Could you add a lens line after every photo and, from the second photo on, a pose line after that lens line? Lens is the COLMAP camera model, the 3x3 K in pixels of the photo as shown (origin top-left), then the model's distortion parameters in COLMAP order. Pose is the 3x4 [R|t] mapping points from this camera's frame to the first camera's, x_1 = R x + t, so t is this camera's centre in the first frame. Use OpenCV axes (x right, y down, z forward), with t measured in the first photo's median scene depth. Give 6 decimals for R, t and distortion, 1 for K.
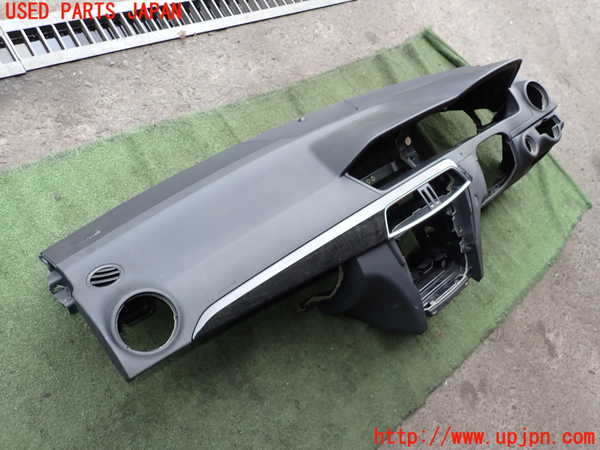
lens RADIAL K [[450.7, 0, 296.3], [0, 450.7, 224.6], [0, 0, 1]] dist [0.010216, 0.001139]
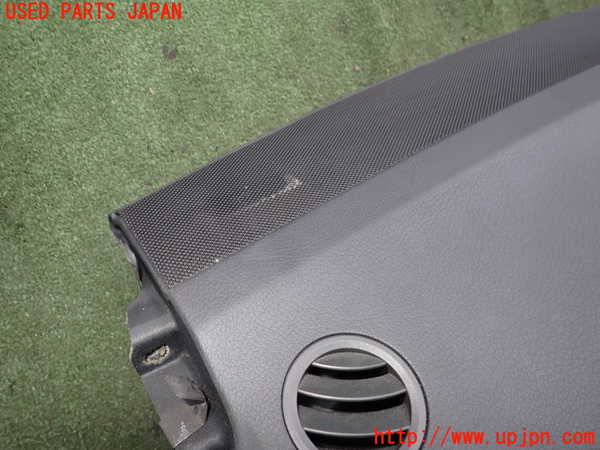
lens RADIAL K [[450.7, 0, 296.3], [0, 450.7, 224.6], [0, 0, 1]] dist [0.010216, 0.001139]
pose [[0.970127, 0.232530, -0.069158, -0.312568], [-0.215629, 0.957134, 0.193384, -0.012573], [0.111161, -0.172695, 0.978683, 0.524477]]
